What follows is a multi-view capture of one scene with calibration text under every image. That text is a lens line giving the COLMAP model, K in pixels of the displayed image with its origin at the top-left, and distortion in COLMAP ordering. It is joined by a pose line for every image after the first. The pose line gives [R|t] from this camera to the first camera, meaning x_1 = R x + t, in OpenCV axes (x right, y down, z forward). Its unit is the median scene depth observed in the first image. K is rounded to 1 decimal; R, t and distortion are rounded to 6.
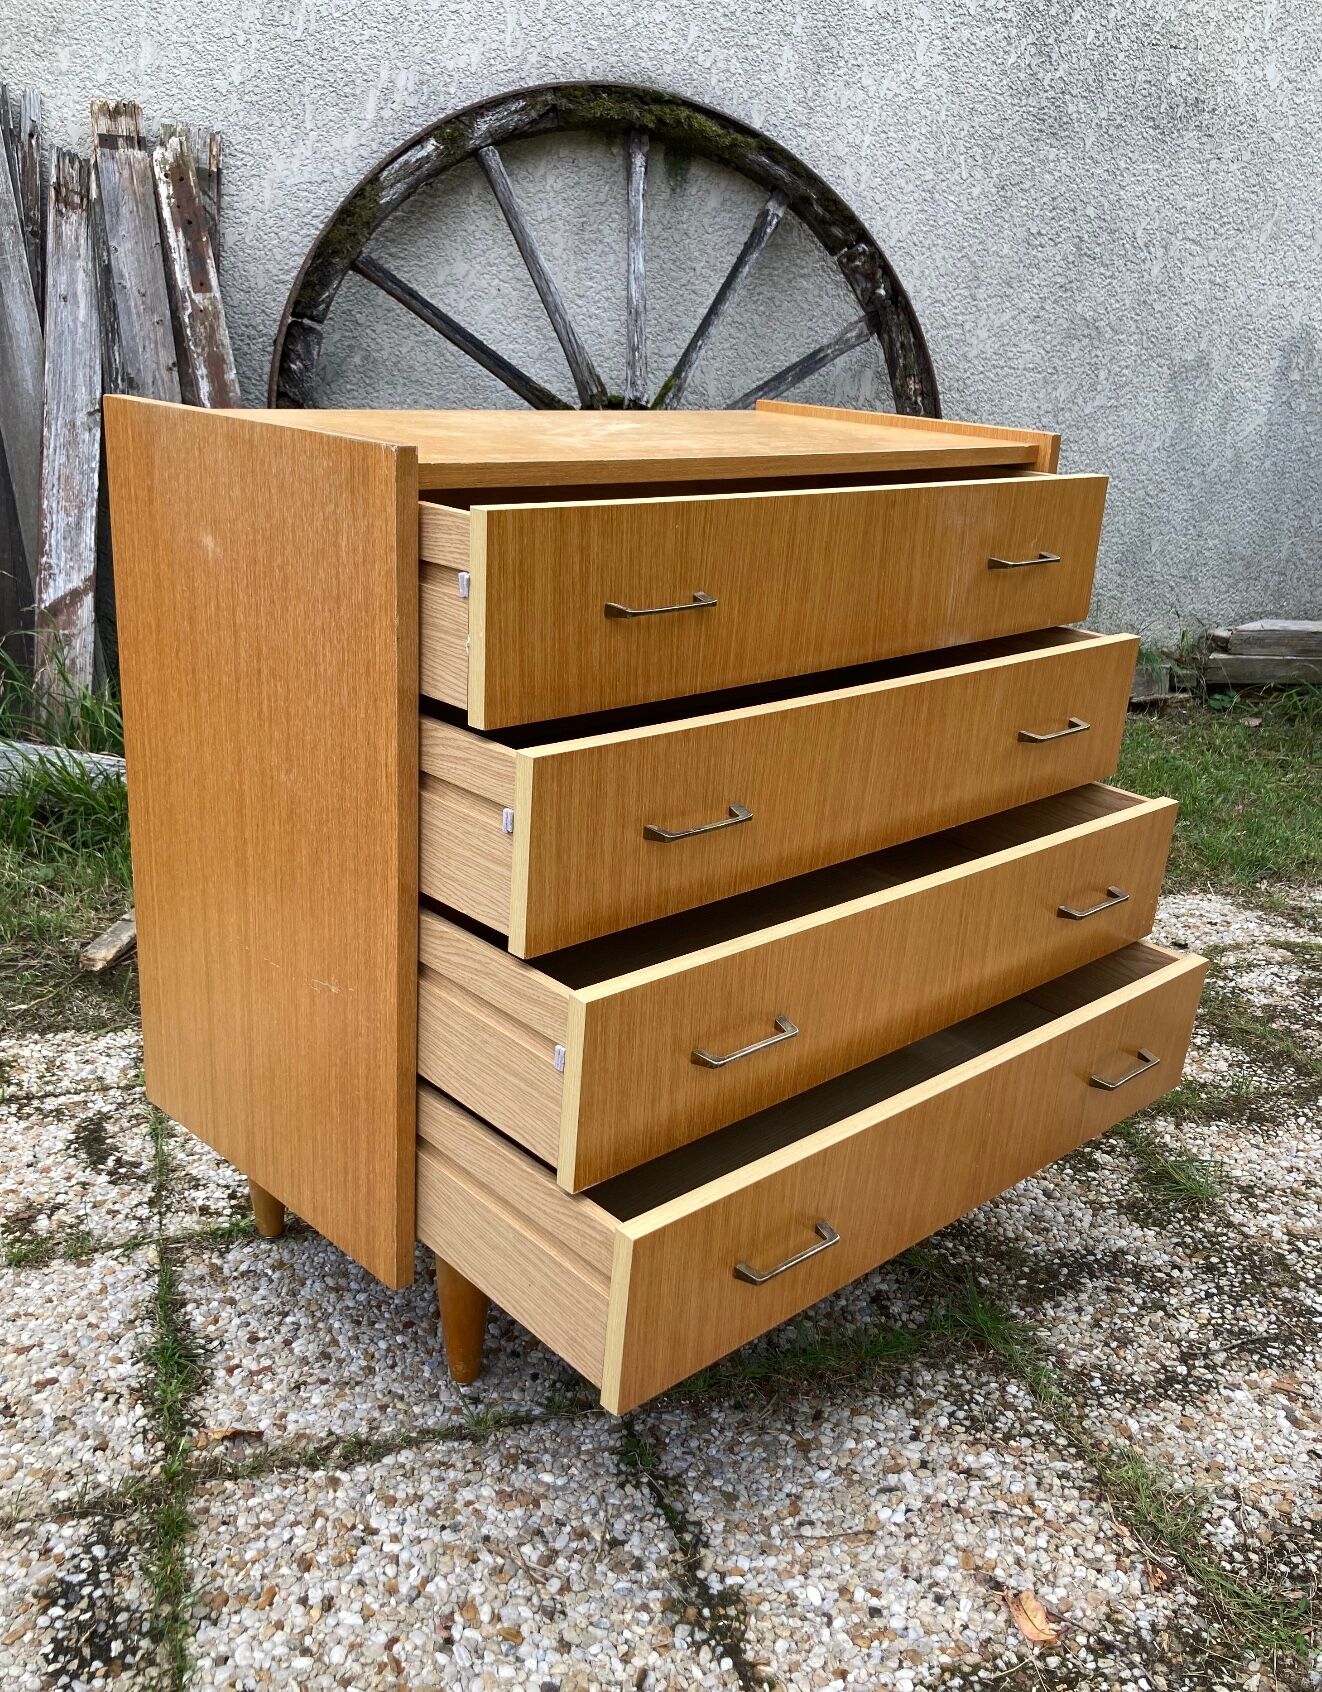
lens RADIAL K [[1518.9, 0, 666.6], [0, 1518.9, 843.2], [0, 0, 1]] dist [-0.024153, 0.067041]
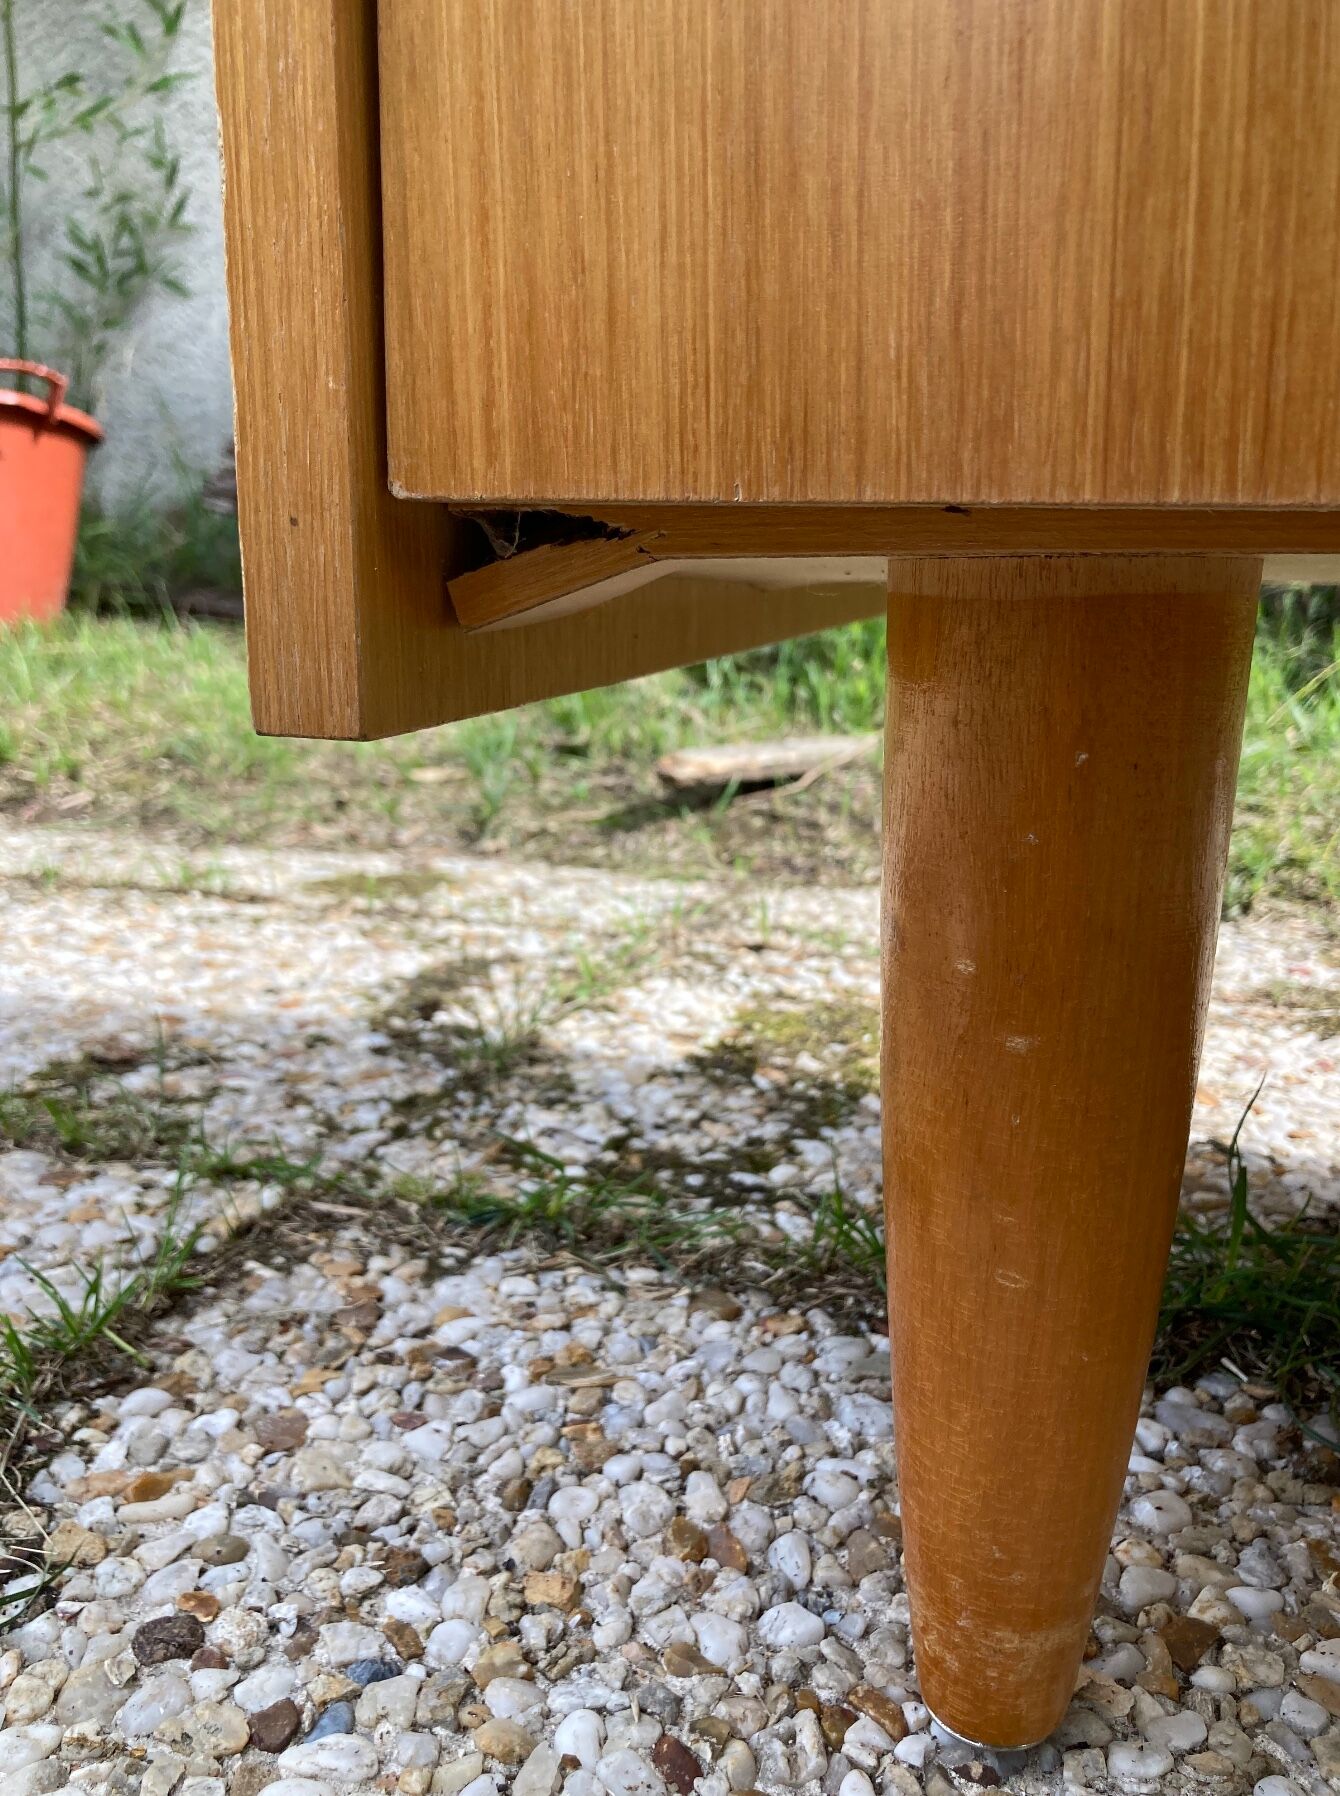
lens RADIAL K [[1500.7, 0, 673.3], [0, 1500.7, 924.4], [0, 0, 1]] dist [0.002647, 0.006899]
pose [[0.815675, 0.117609, -0.566429, -0.118677], [-0.177882, 0.982671, -0.052121, 0.231200], [0.550483, 0.143271, 0.822461, 0.848465]]
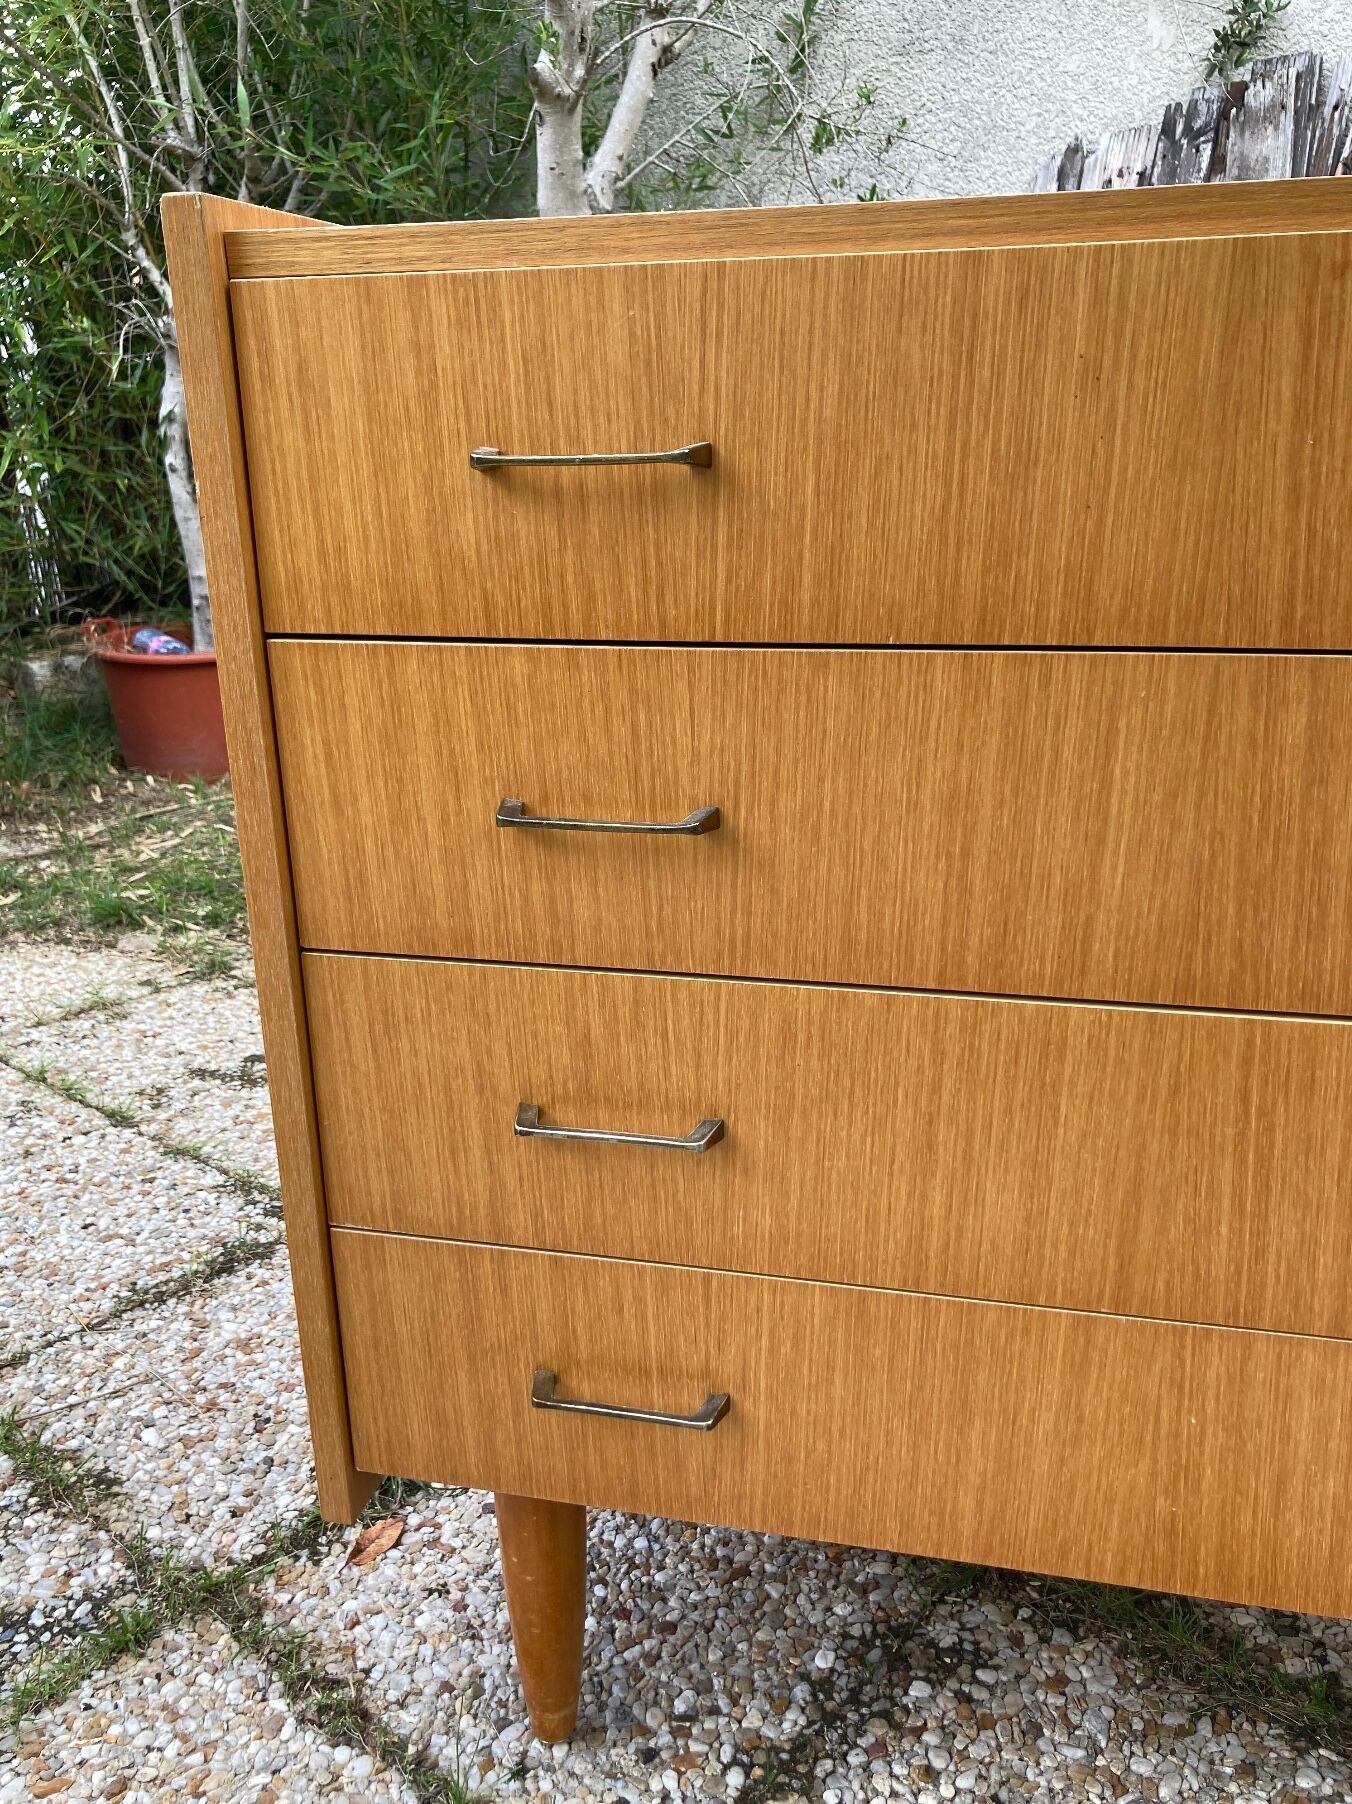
lens RADIAL K [[1507.4, 0, 696.9], [0, 1507.4, 891.7], [0, 0, 1]] dist [0.002647, 0.006899]
pose [[0.517977, 0.195065, -0.832856, 0.349341], [-0.232417, 0.969117, 0.082431, -0.060396], [0.823214, 0.150873, 0.547317, 0.610986]]
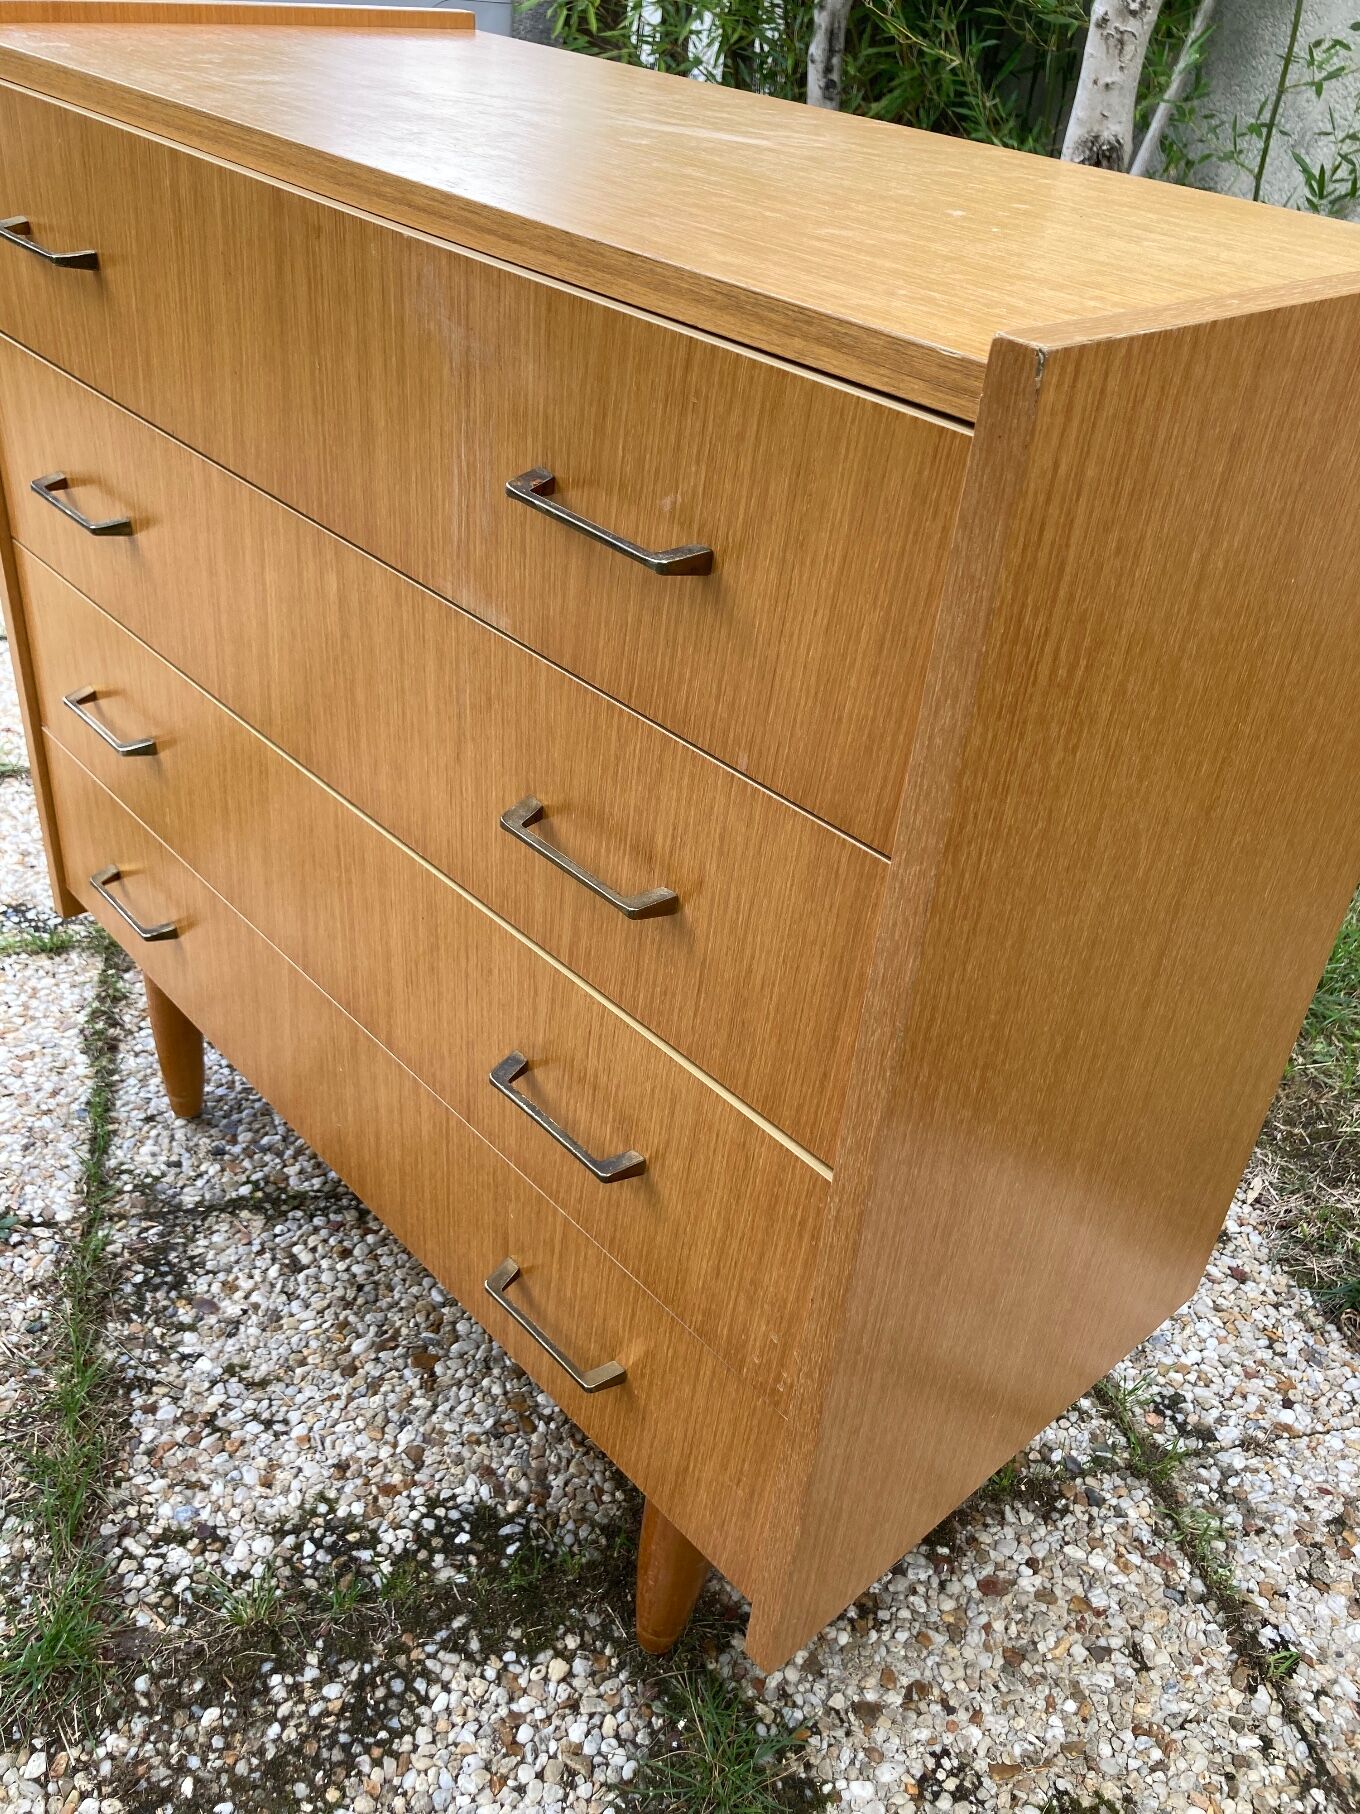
lens RADIAL K [[1515.7, 0, 683.3], [0, 1515.7, 894.8], [0, 0, 1]] dist [0.002647, 0.006899]
pose [[-0.050743, 0.498427, -0.865445, 0.583290], [-0.414243, 0.778000, 0.472354, -0.320691], [0.908751, 0.382473, 0.166992, 1.020559]]
